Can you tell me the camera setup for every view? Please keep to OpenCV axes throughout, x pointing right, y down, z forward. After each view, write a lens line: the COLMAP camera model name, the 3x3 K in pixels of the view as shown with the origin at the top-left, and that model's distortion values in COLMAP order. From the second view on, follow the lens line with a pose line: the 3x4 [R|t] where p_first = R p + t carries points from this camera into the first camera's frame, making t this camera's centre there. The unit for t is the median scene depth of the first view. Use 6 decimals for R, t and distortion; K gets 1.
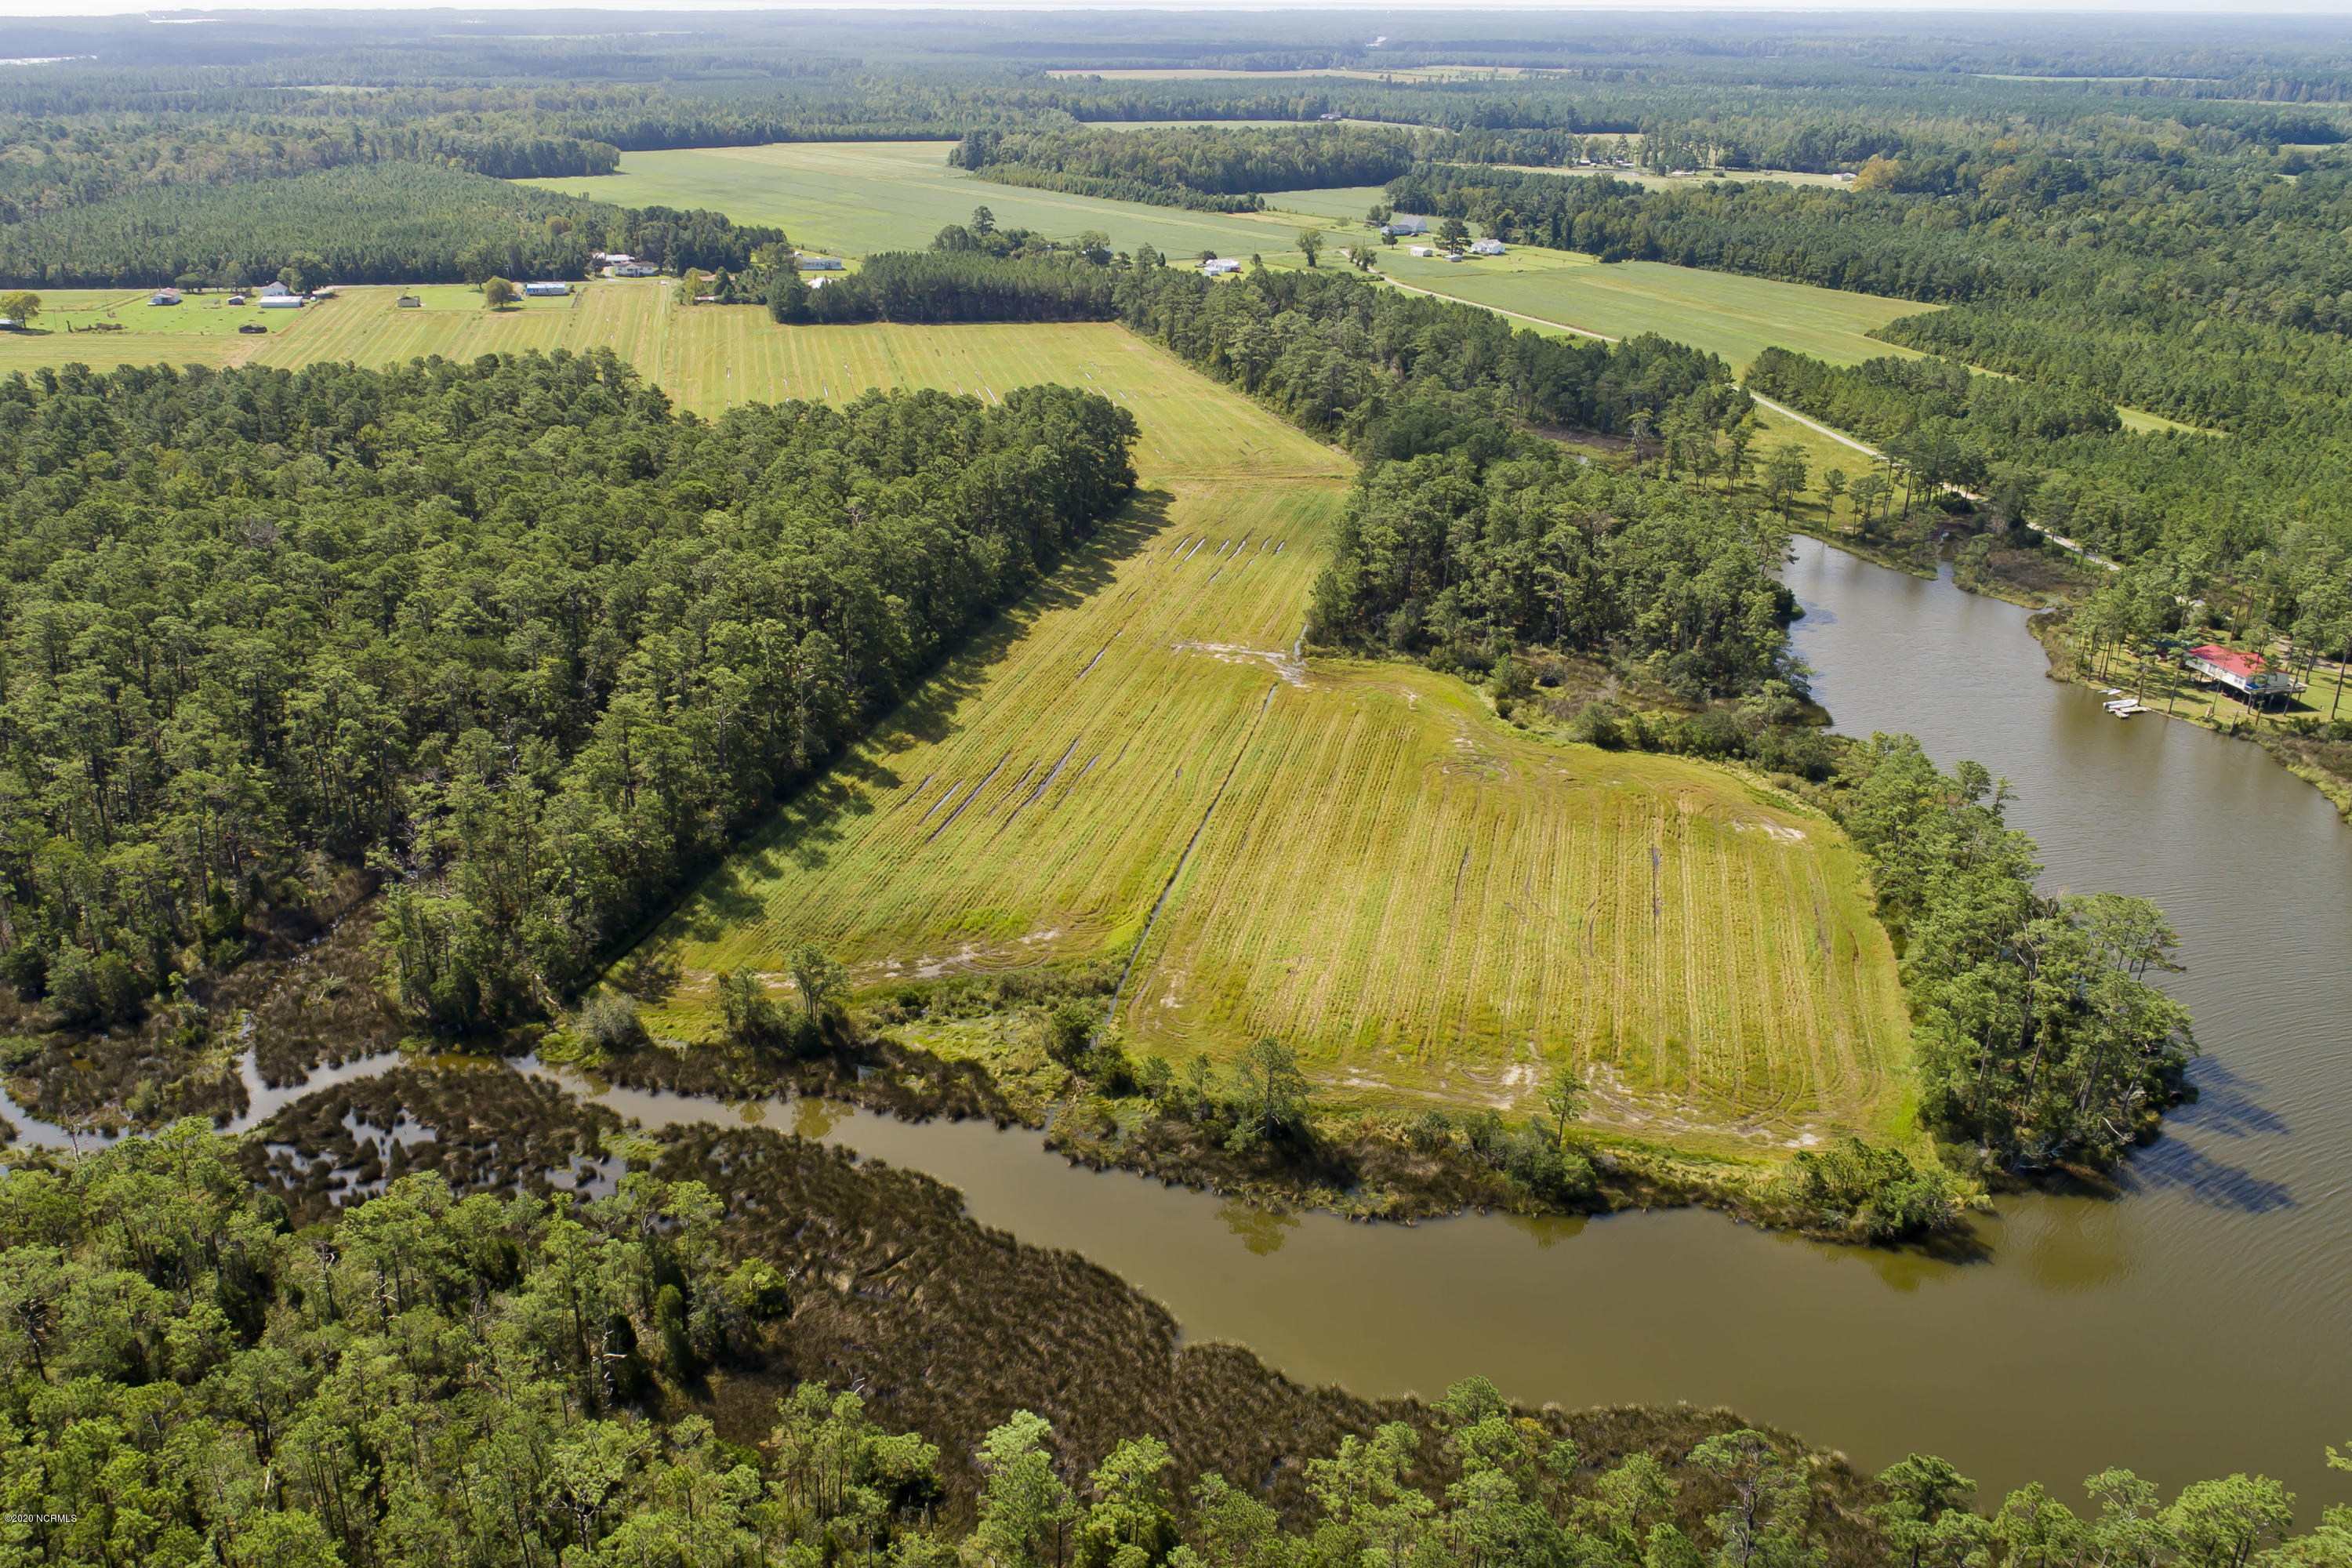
lens RADIAL K [[2050.9, 0, 1139.2], [0, 2050.9, 786.0], [0, 0, 1]] dist [-0.003645, 0.006750]
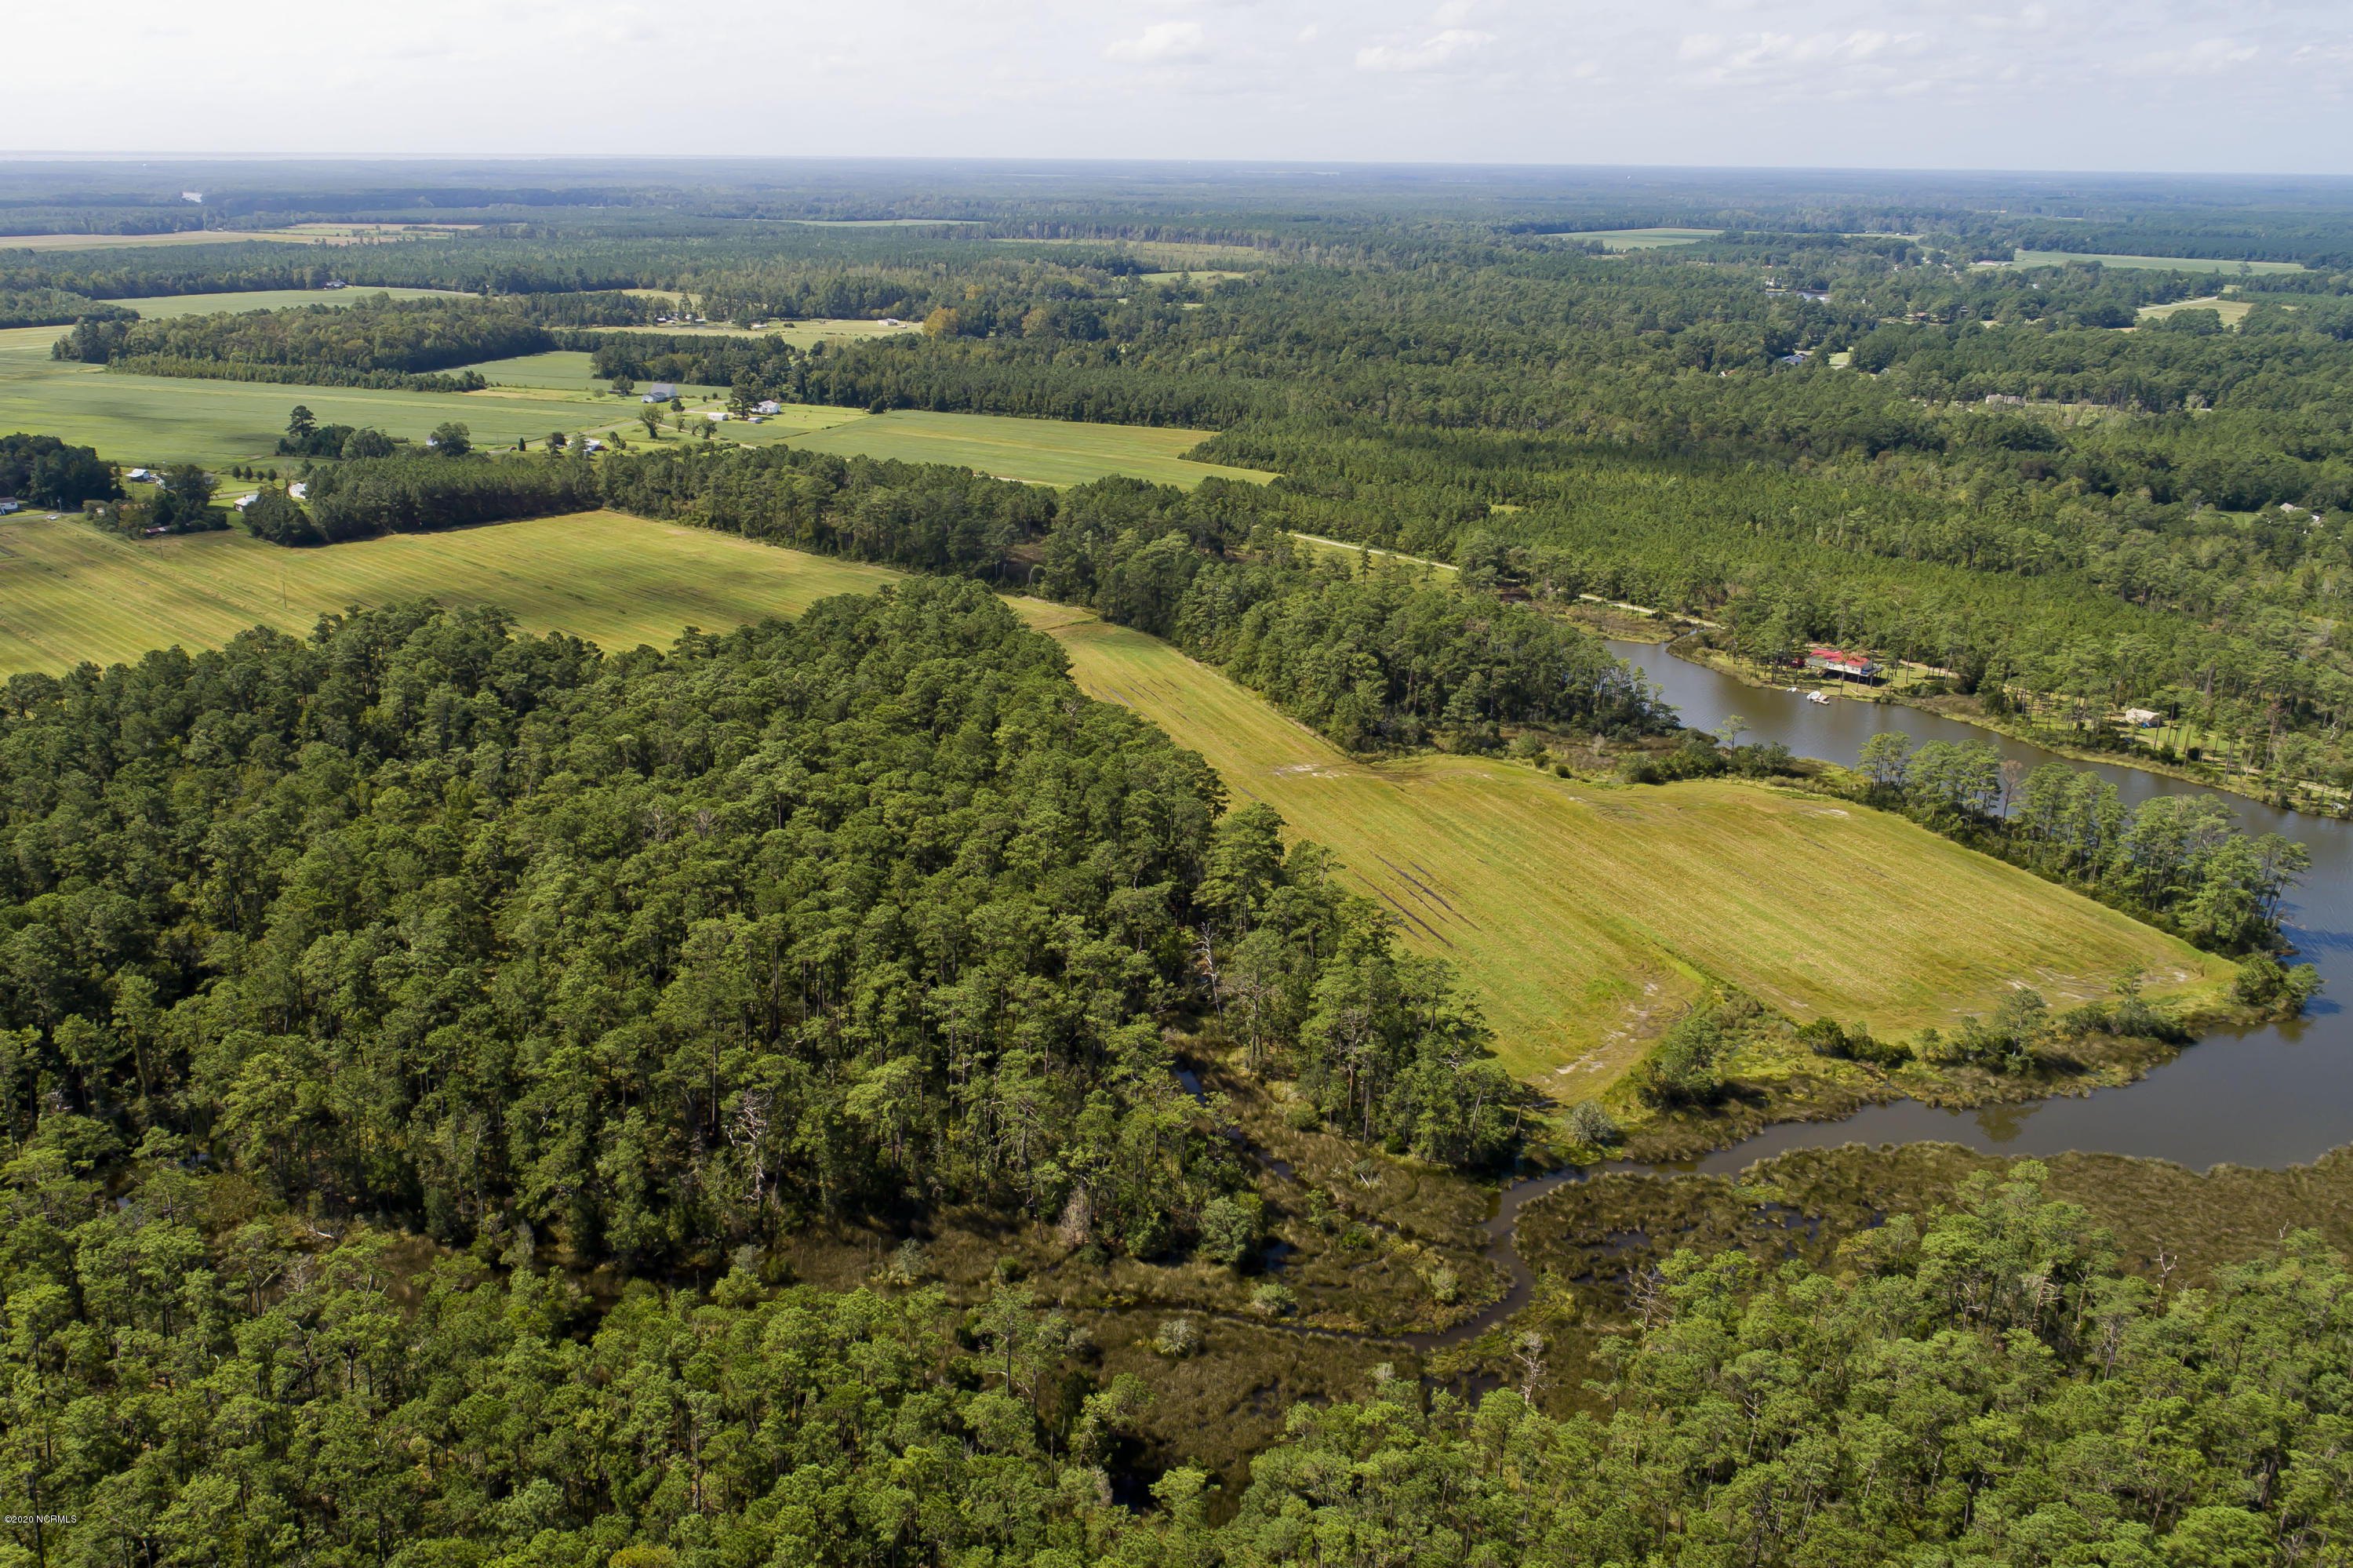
lens RADIAL K [[1882.2, 0, 1068.5], [0, 1882.2, 779.9], [0, 0, 1]] dist [-0.006977, 0.008987]
pose [[0.819025, -0.183876, 0.543496, -0.741793], [0.204370, 0.978621, 0.023110, -0.122954], [-0.536126, 0.092147, 0.839094, 0.121642]]
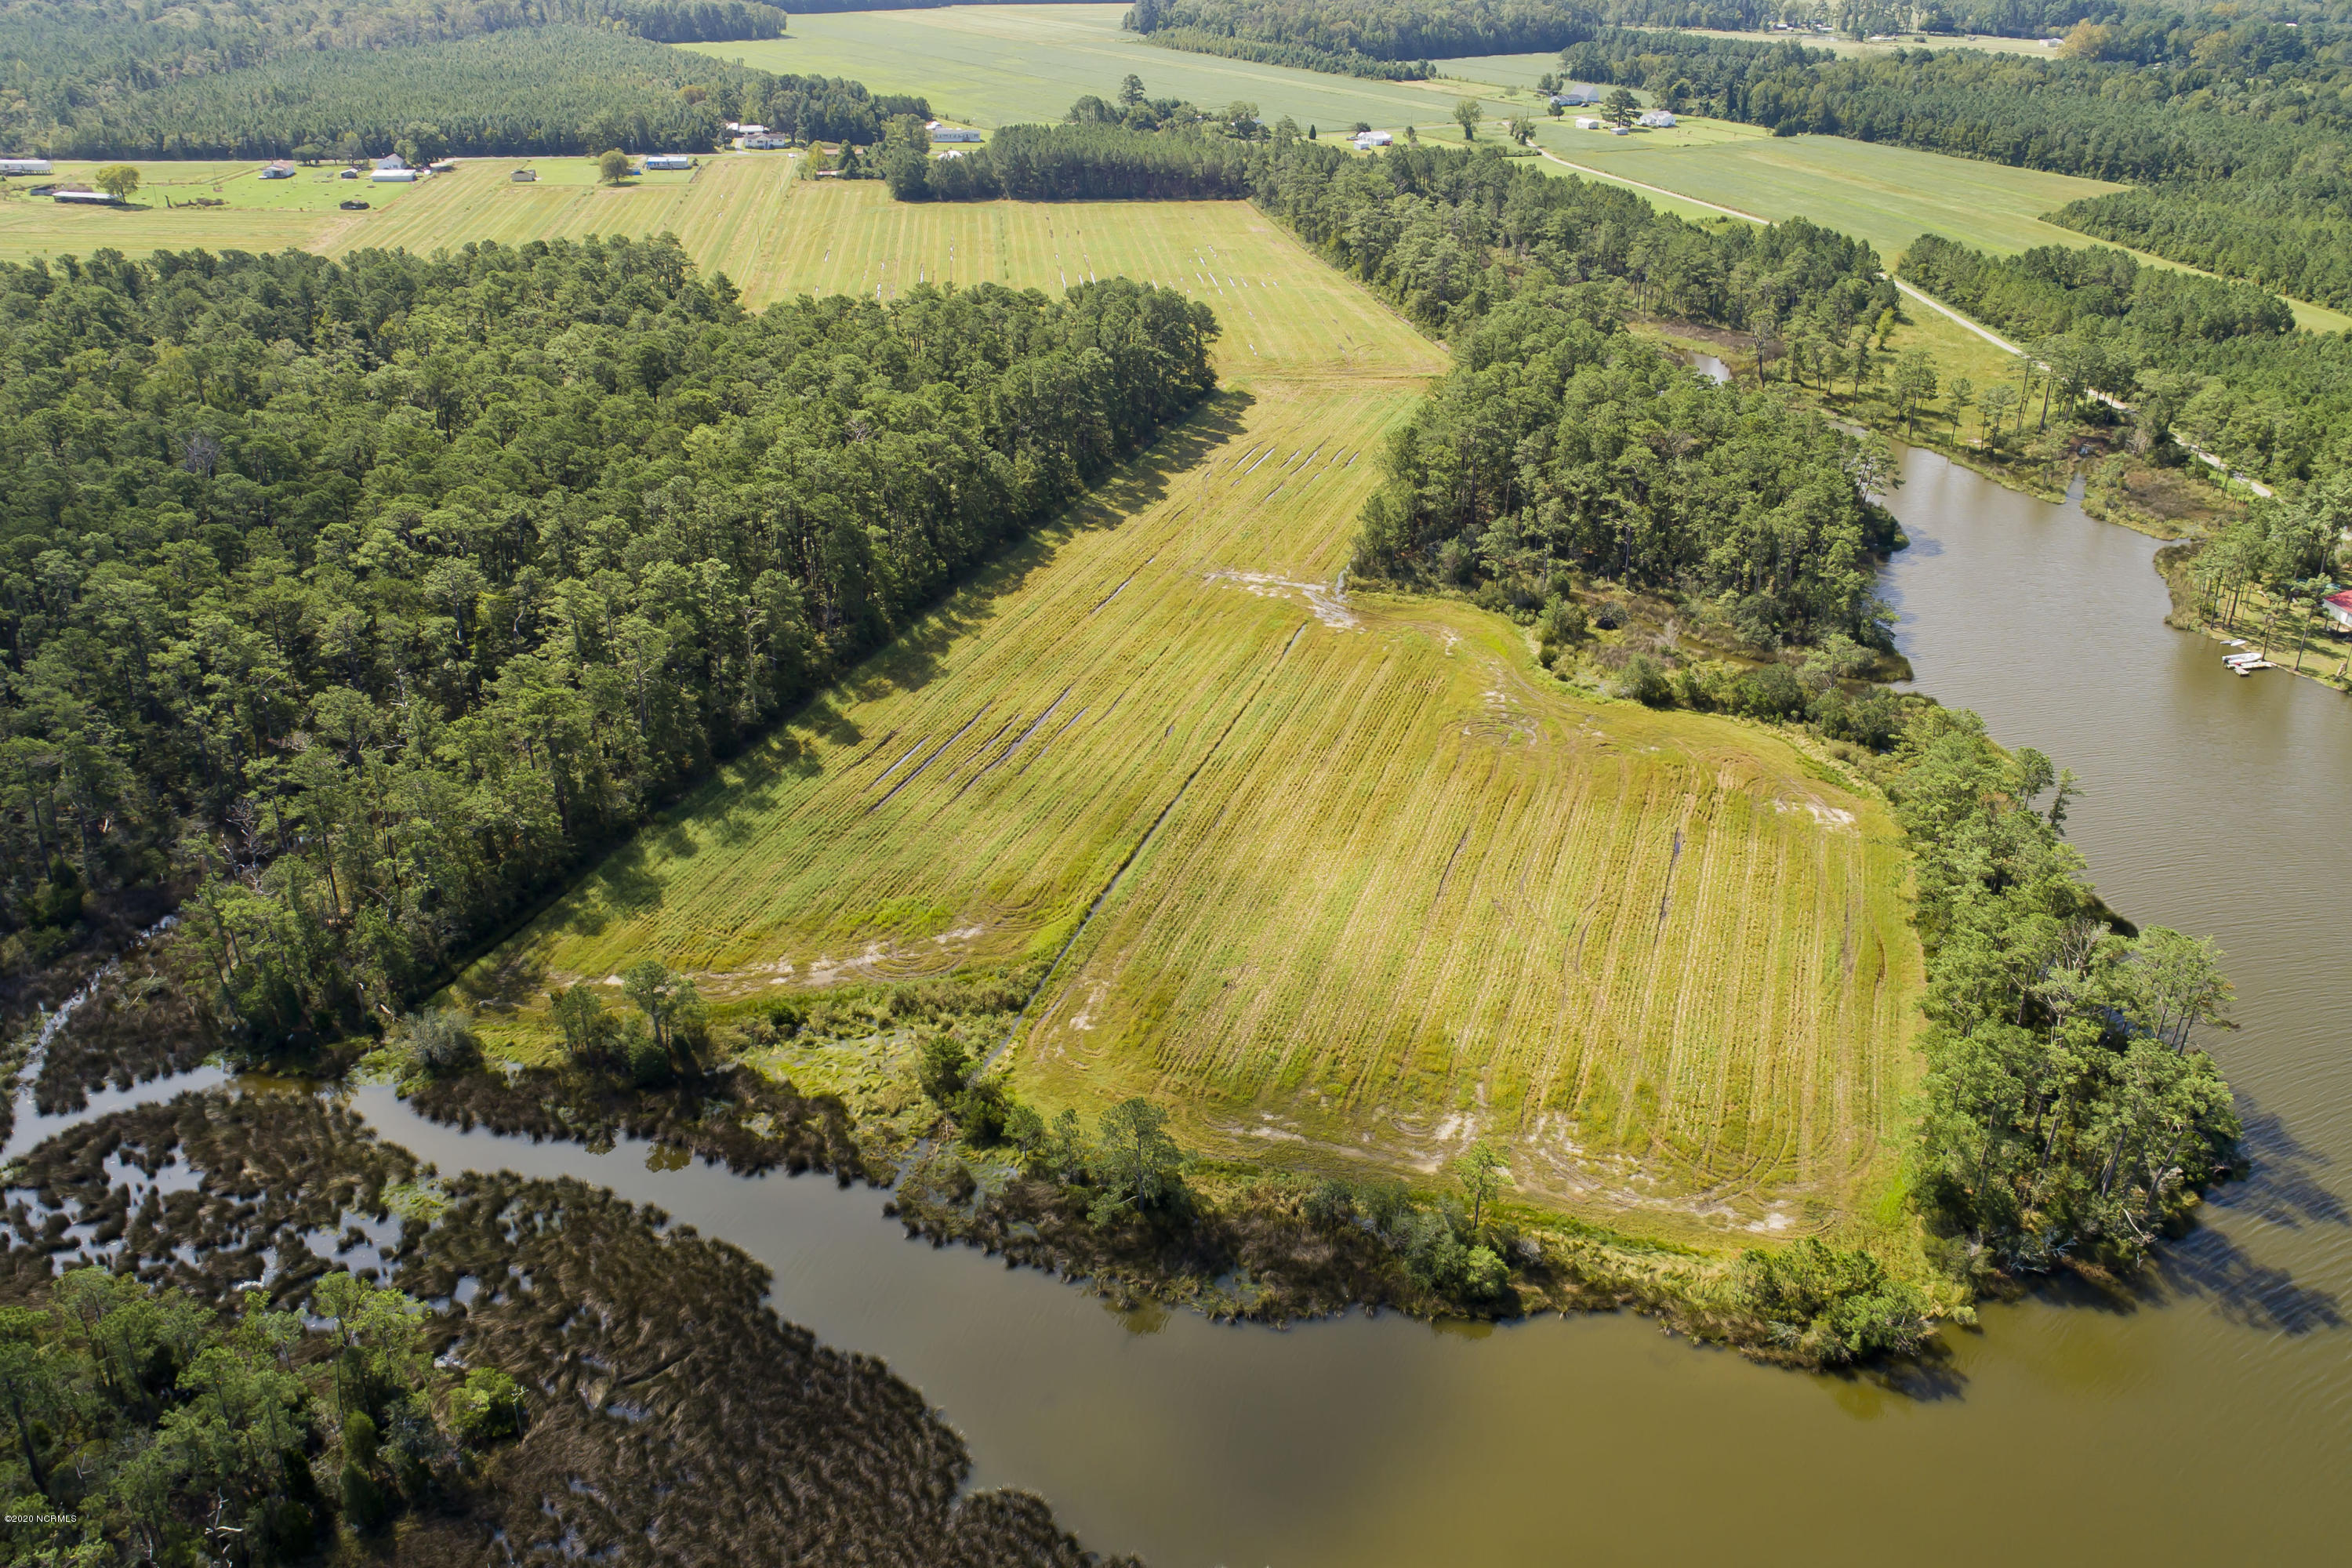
lens RADIAL K [[1994.6, 0, 1288.7], [0, 1994.6, 779.8], [0, 0, 1]] dist [-0.004374, 0.007286]
pose [[0.999159, 0.015394, -0.038002, 0.094010], [-0.012767, 0.997575, 0.068426, -0.040661], [0.038963, -0.067883, 0.996932, 0.108418]]
